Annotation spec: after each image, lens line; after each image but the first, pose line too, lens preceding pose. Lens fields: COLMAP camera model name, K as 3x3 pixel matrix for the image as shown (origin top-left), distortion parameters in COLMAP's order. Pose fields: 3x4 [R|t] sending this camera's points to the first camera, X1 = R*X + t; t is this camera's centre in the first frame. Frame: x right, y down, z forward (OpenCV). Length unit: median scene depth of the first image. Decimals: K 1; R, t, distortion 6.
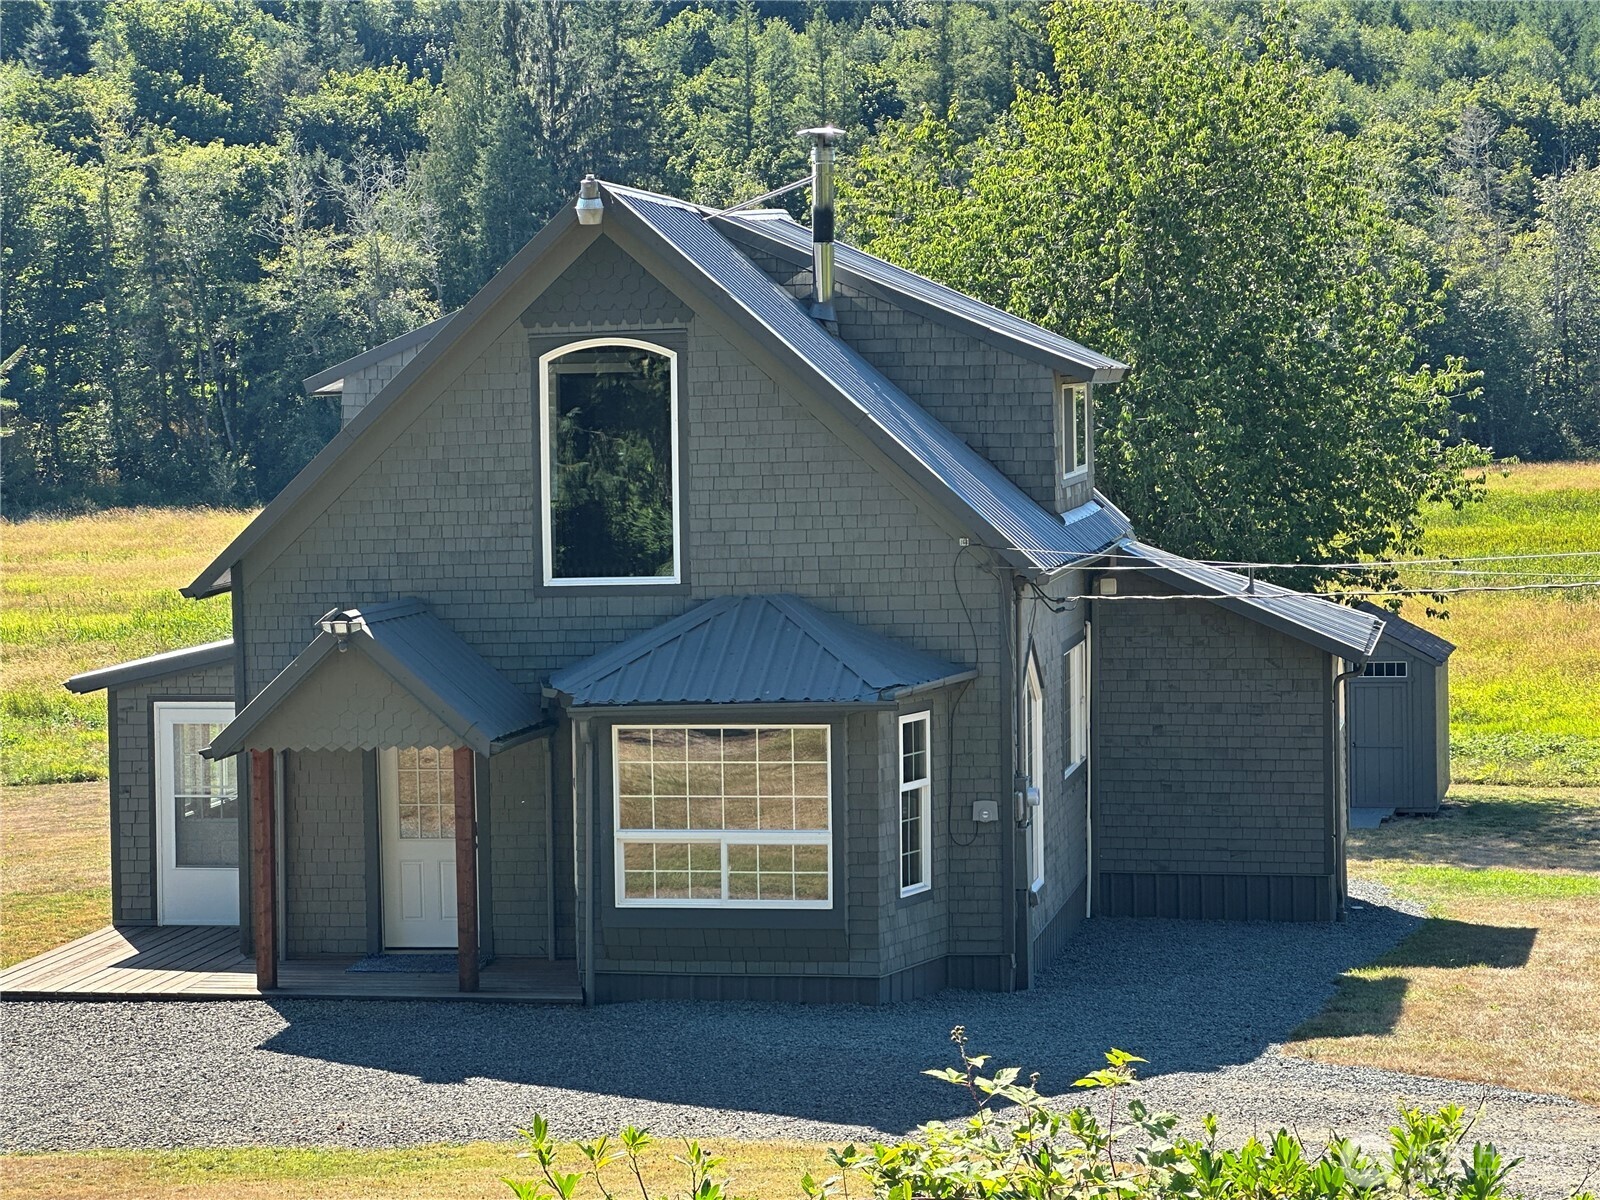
lens RADIAL K [[3939.0, 0, 800.3], [0, 3939.0, 599.0], [0, 0, 1]] dist [-0.138259, 4.165533]
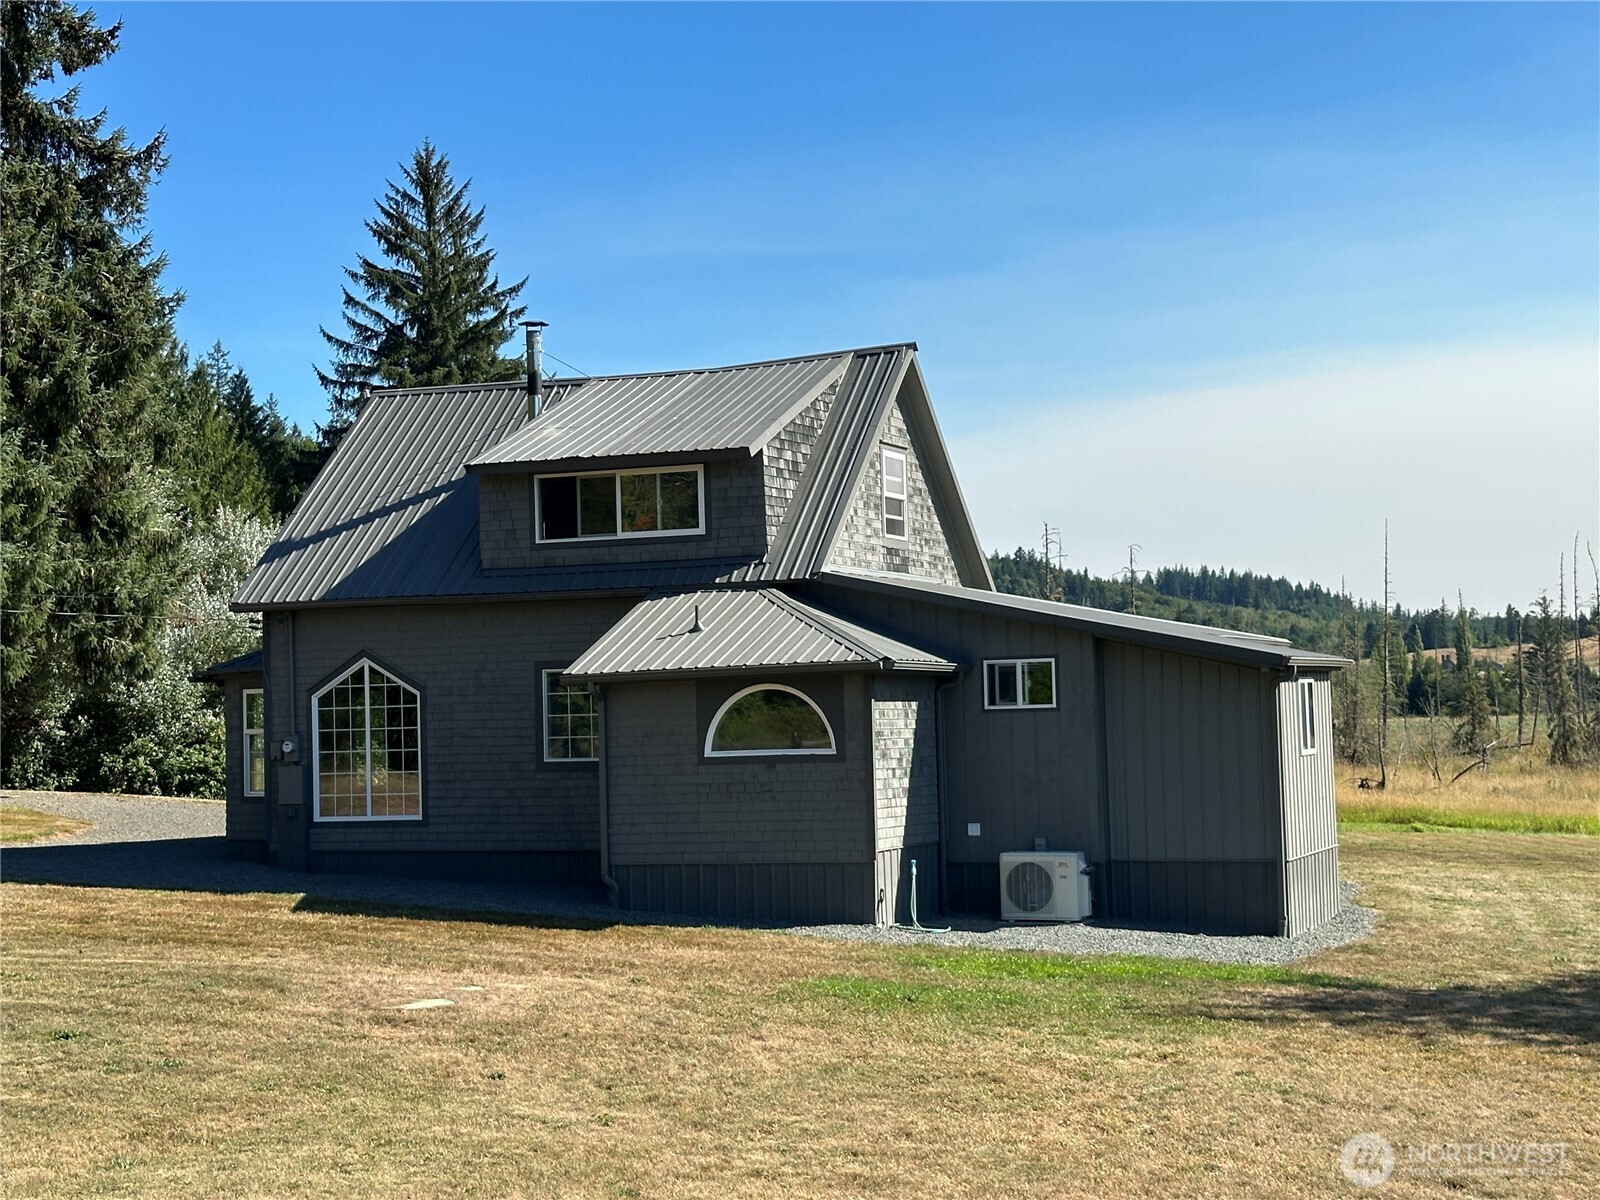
lens RADIAL K [[2461.1, 0, 797.5], [0, 2461.1, 603.7], [0, 0, 1]] dist [0.137100, -0.014081]
pose [[-0.206443, -0.023544, -0.978175, 0.987502], [-0.030288, 0.999385, -0.017662, 0.004003], [0.977990, 0.025981, -0.207030, 1.394737]]
